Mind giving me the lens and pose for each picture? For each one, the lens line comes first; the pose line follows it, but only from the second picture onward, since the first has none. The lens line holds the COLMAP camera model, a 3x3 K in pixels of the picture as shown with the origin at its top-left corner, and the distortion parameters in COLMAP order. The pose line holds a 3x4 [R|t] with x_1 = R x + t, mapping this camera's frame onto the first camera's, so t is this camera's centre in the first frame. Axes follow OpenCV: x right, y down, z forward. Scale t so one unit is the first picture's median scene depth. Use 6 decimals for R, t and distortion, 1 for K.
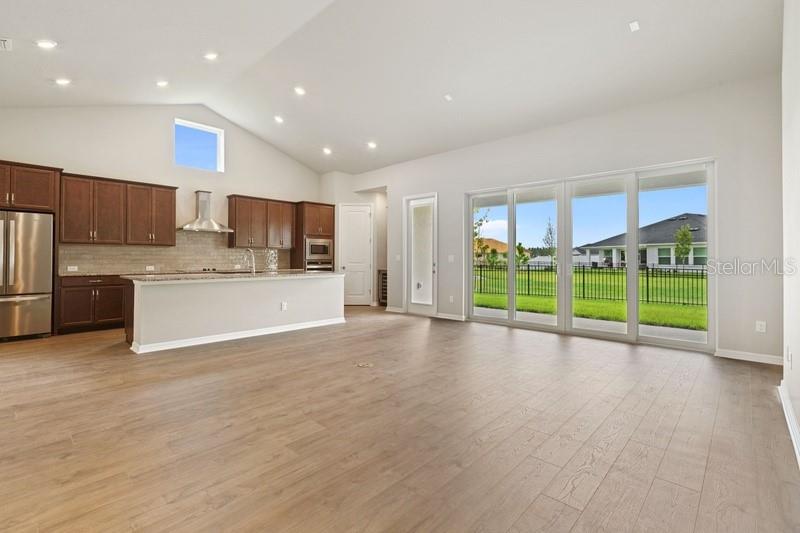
lens RADIAL K [[368.7, 0, 401.3], [0, 368.7, 253.2], [0, 0, 1]] dist [0.000688, -0.000073]
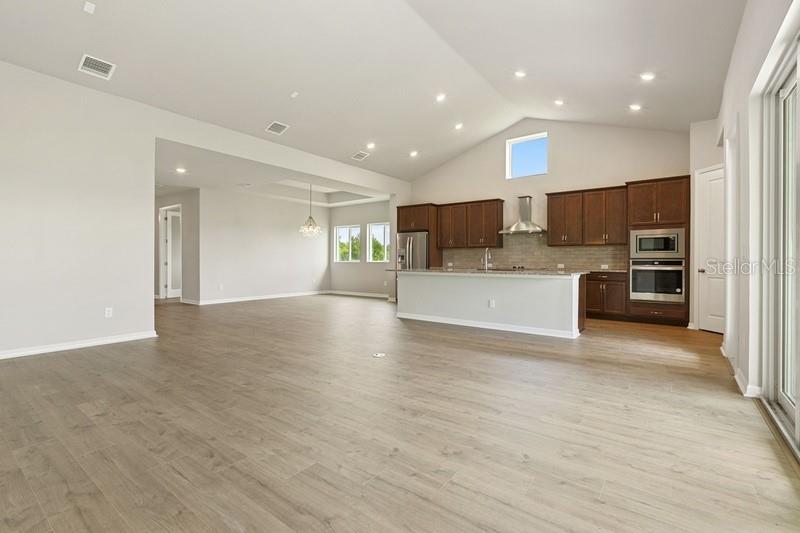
lens RADIAL K [[361.3, 0, 399.6], [0, 361.3, 262.2], [0, 0, 1]] dist [-0.002003, -0.000440]
pose [[0.102190, 0.005668, -0.994749, 0.480483], [0.014286, 0.999872, 0.007165, 0.014794], [0.994662, -0.014943, 0.102096, 0.488208]]
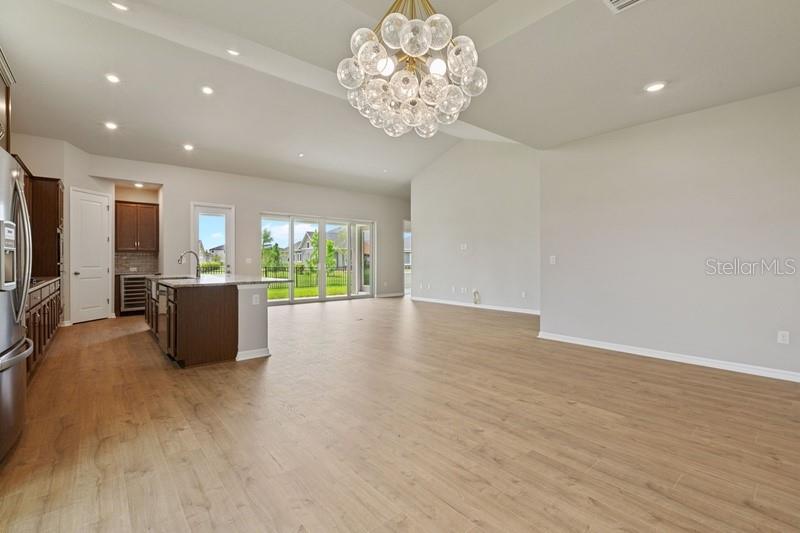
lens RADIAL K [[361.3, 0, 399.6], [0, 361.3, 262.2], [0, 0, 1]] dist [-0.002003, -0.000440]
pose [[0.124073, -0.005746, 0.992256, -0.943903], [-0.013892, 0.999875, 0.007528, 0.001742], [-0.992176, -0.014719, 0.123978, 0.298437]]
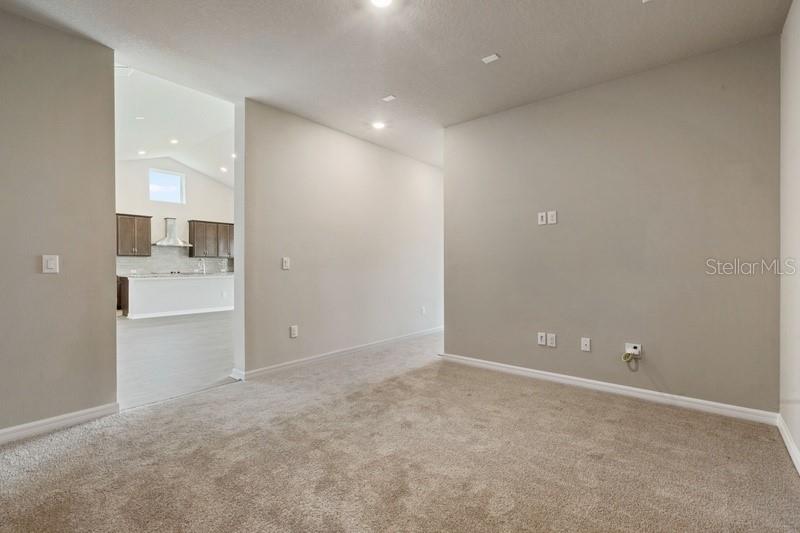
lens RADIAL K [[365.3, 0, 400.0], [0, 365.3, 266.5], [0, 0, 1]] dist [0.000116, -0.000021]
pose [[0.997843, -0.001061, 0.065637, 0.253123], [-0.000311, 0.999782, 0.020898, -0.008693], [-0.065645, -0.020873, 0.997625, -0.465910]]
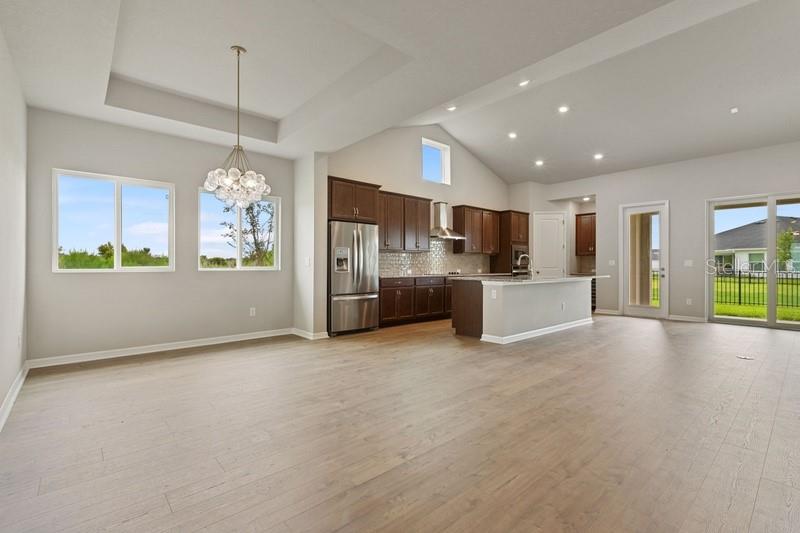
lens RADIAL K [[365.3, 0, 400.0], [0, 365.3, 266.5], [0, 0, 1]] dist [0.000116, -0.000021]
pose [[0.995330, 0.000884, -0.096531, -0.527580], [0.000983, 0.999814, 0.019284, 0.002232], [0.096530, -0.019289, 0.995143, -0.102952]]
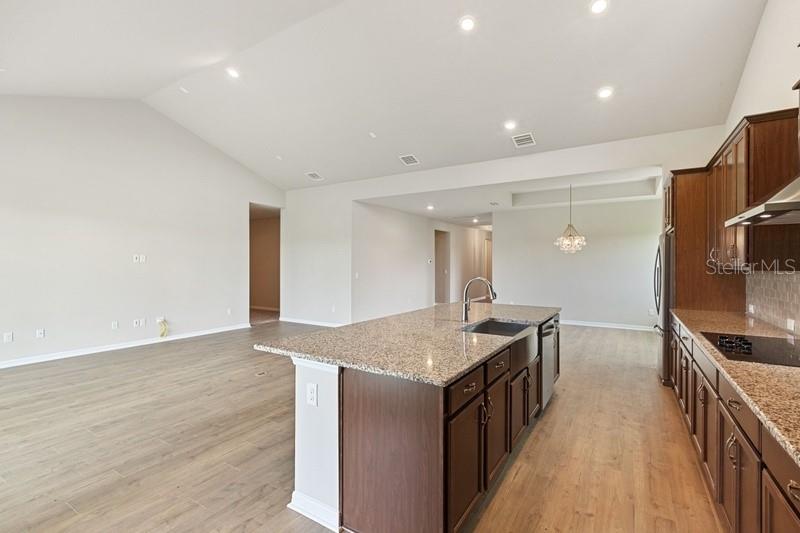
lens RADIAL K [[361.3, 0, 399.6], [0, 361.3, 262.2], [0, 0, 1]] dist [-0.002003, -0.000440]
pose [[-0.980086, -0.001477, -0.198570, -0.156763], [0.003626, 0.999673, -0.025329, -0.015045], [0.198542, -0.025545, -0.979759, 1.147888]]
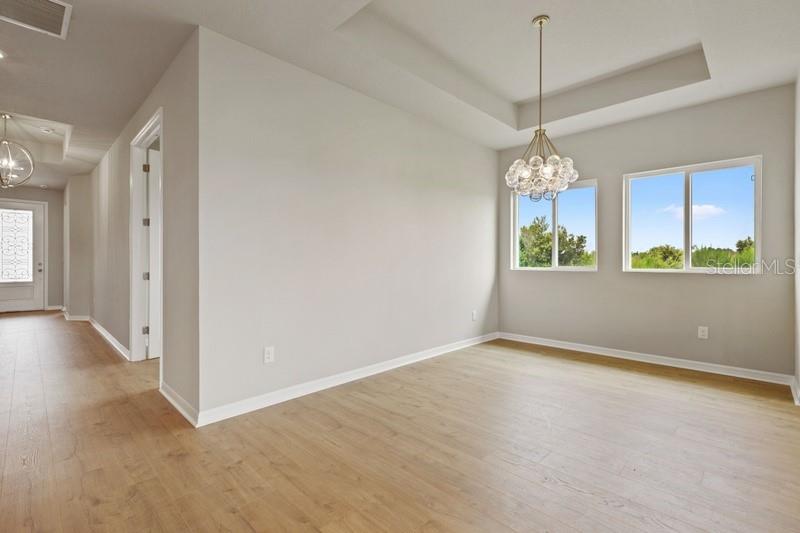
lens RADIAL K [[361.3, 0, 399.6], [0, 361.3, 262.2], [0, 0, 1]] dist [-0.002003, -0.000440]
pose [[-0.028223, 0.003829, -0.999594, -0.380472], [0.014050, 0.999895, 0.003433, 0.001019], [0.999503, -0.013947, -0.028273, 0.176990]]
